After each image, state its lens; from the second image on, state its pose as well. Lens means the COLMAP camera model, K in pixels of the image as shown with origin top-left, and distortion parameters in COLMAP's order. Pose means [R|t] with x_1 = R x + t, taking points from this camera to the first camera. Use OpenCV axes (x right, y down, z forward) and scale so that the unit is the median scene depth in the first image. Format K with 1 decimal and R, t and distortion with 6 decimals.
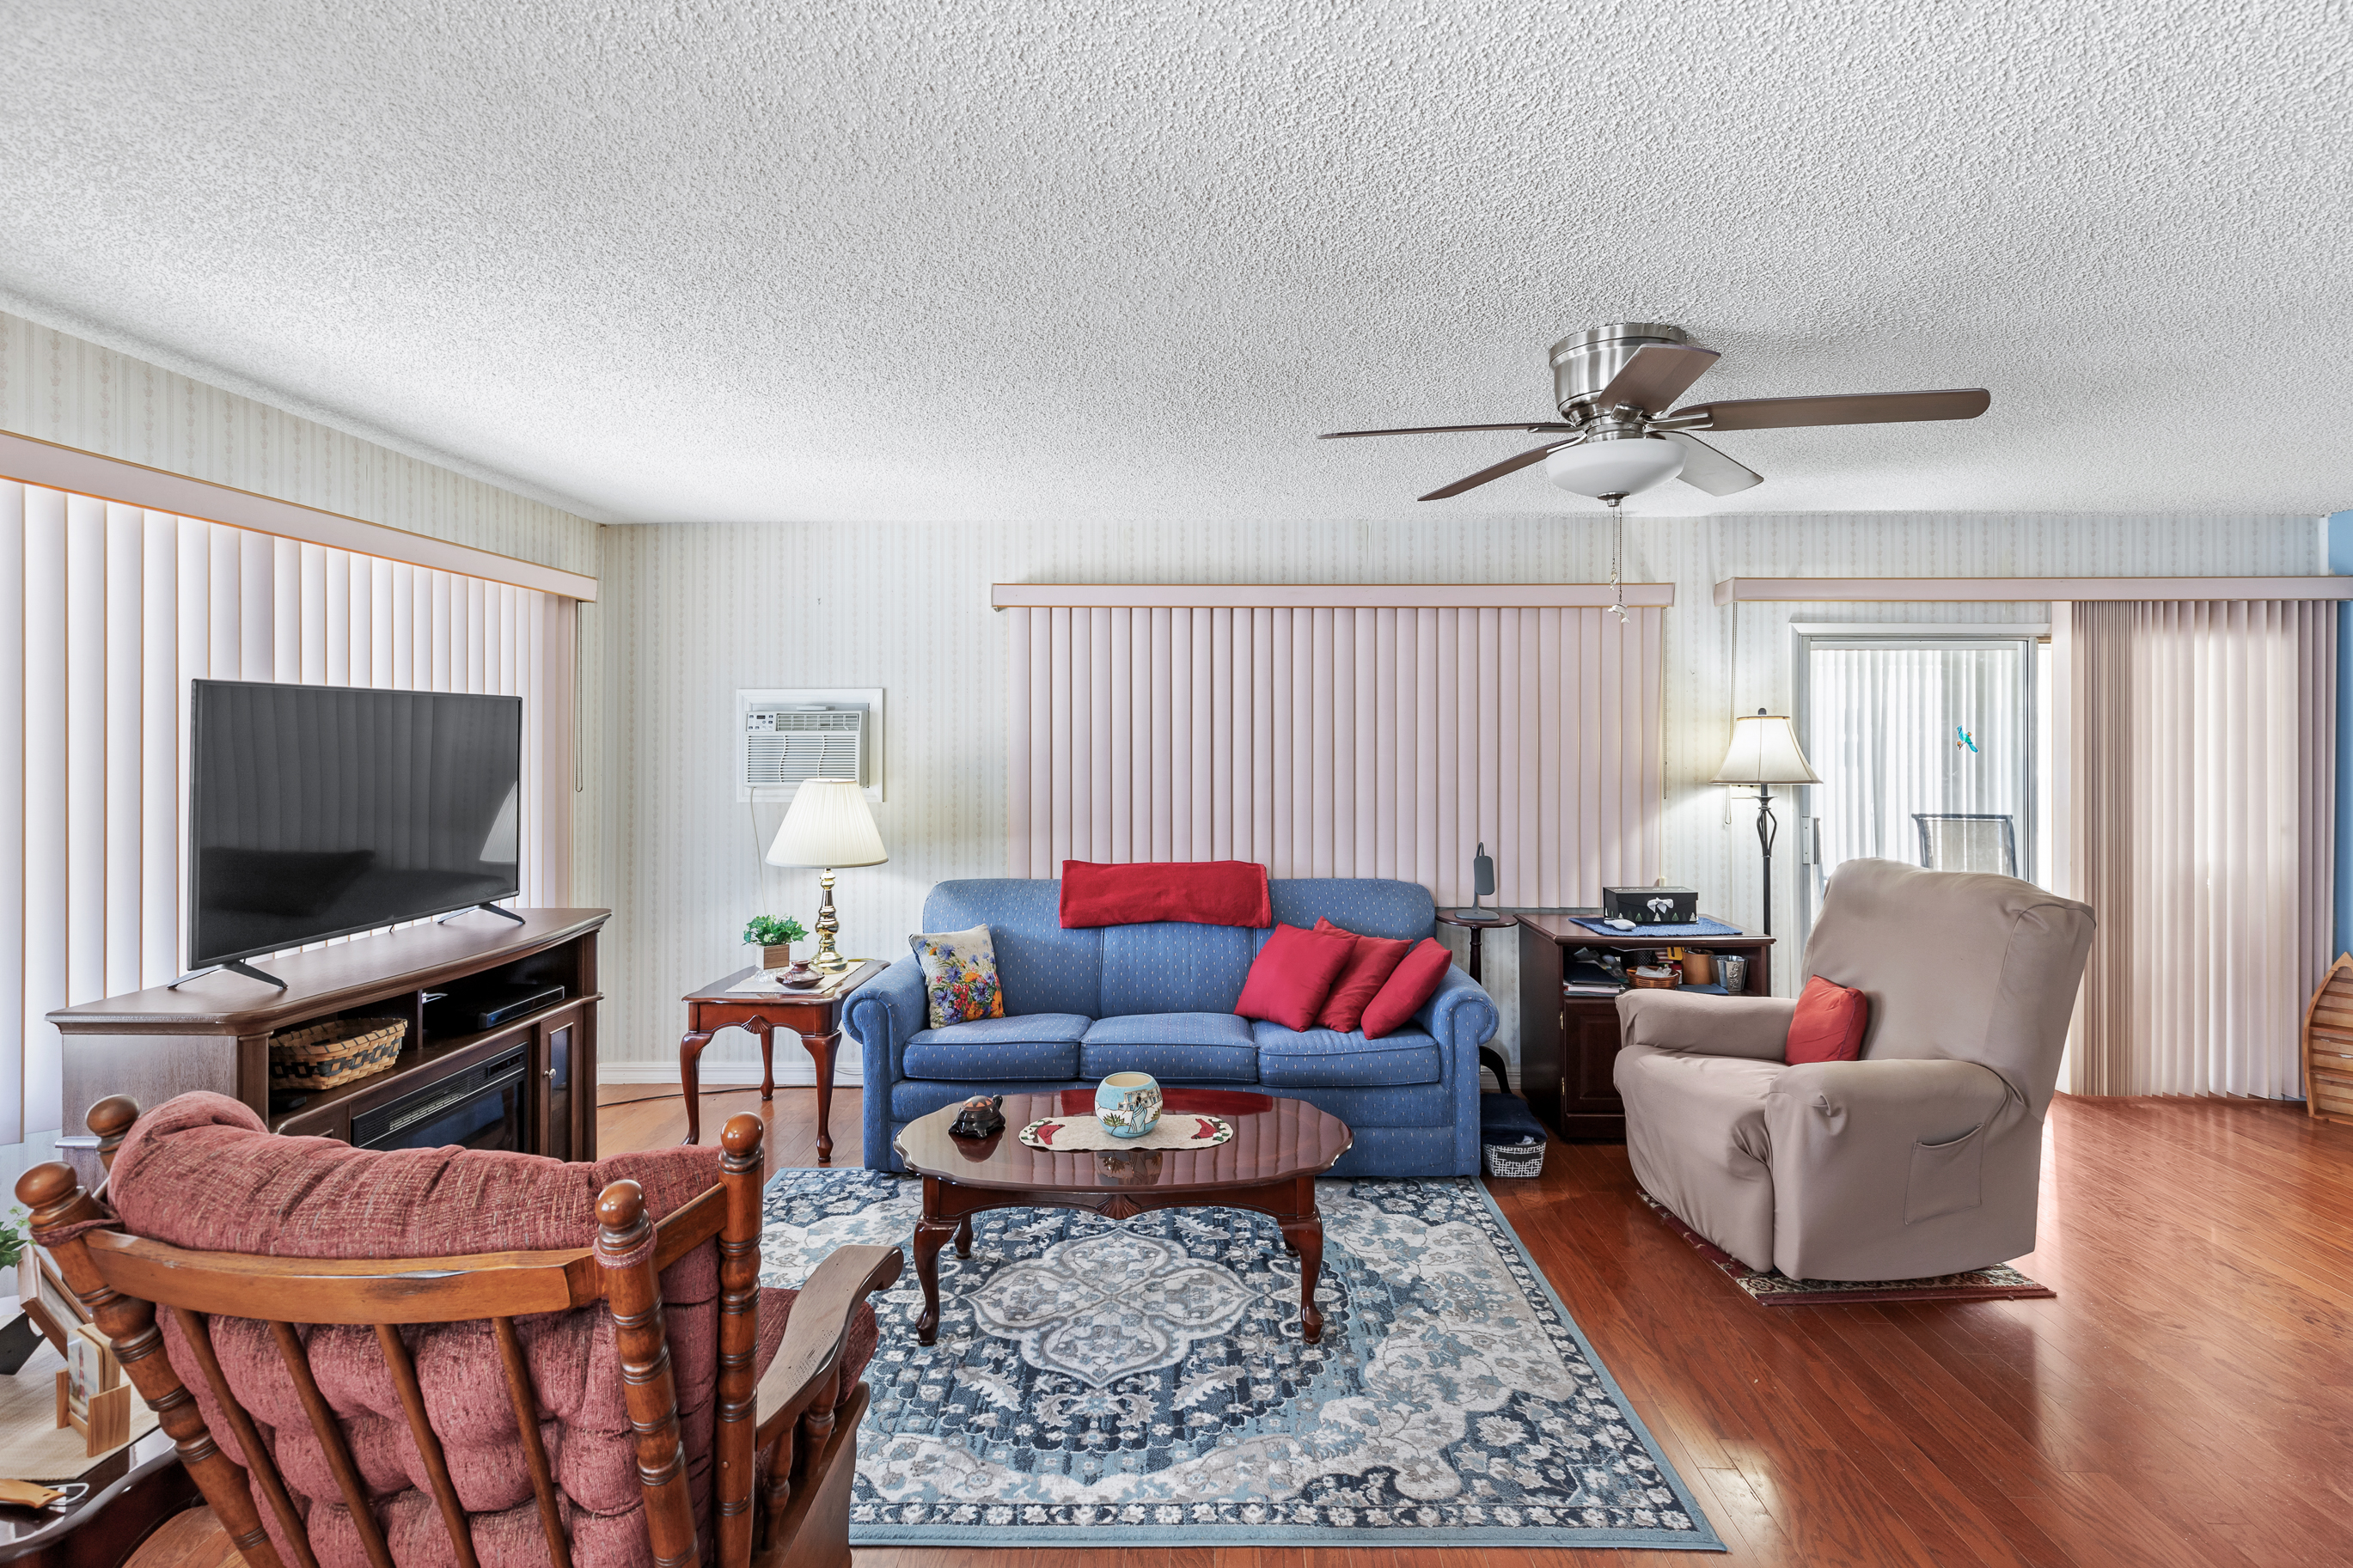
lens RADIAL K [[1079.6, 0, 1182.1], [0, 1079.6, 734.9], [0, 0, 1]] dist [0.009810, -0.001695]
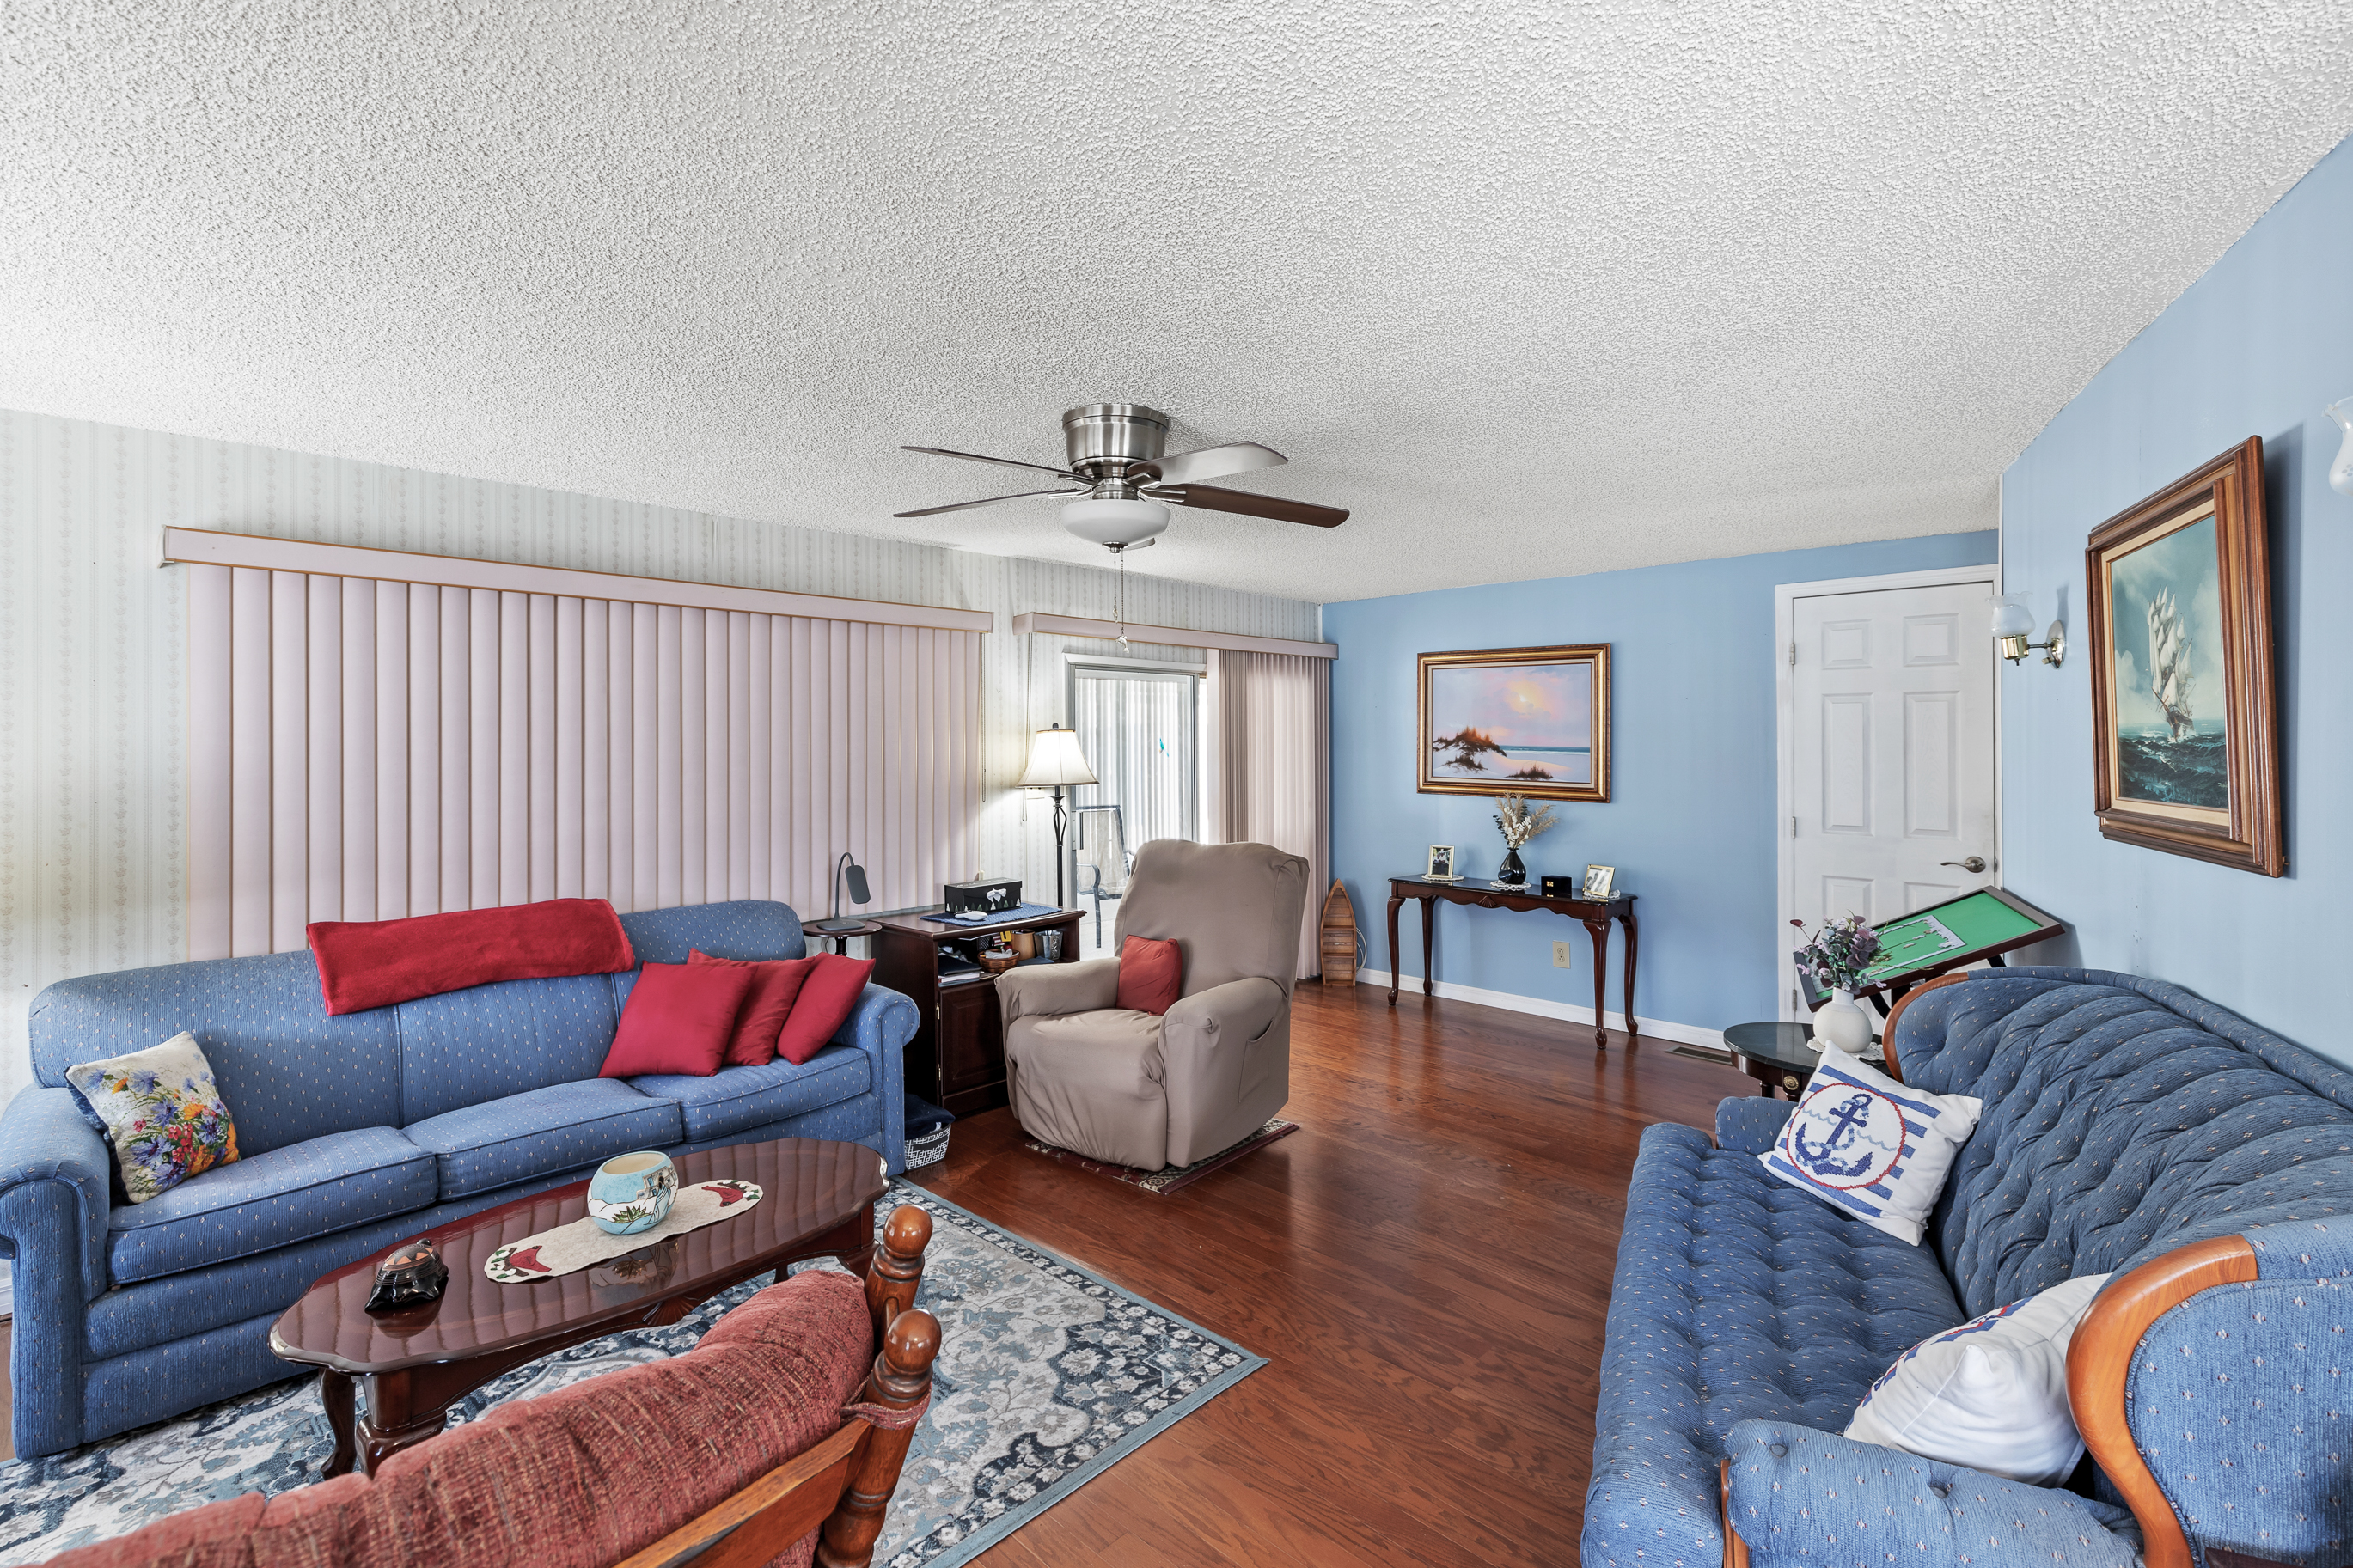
lens RADIAL K [[1079.6, 0, 1182.1], [0, 1079.6, 734.9], [0, 0, 1]] dist [0.009810, -0.001695]
pose [[0.683380, 0.001386, 0.730062, -0.362547], [0.005951, 0.999954, -0.007469, -0.001895], [-0.730039, 0.009449, 0.683340, 0.115035]]
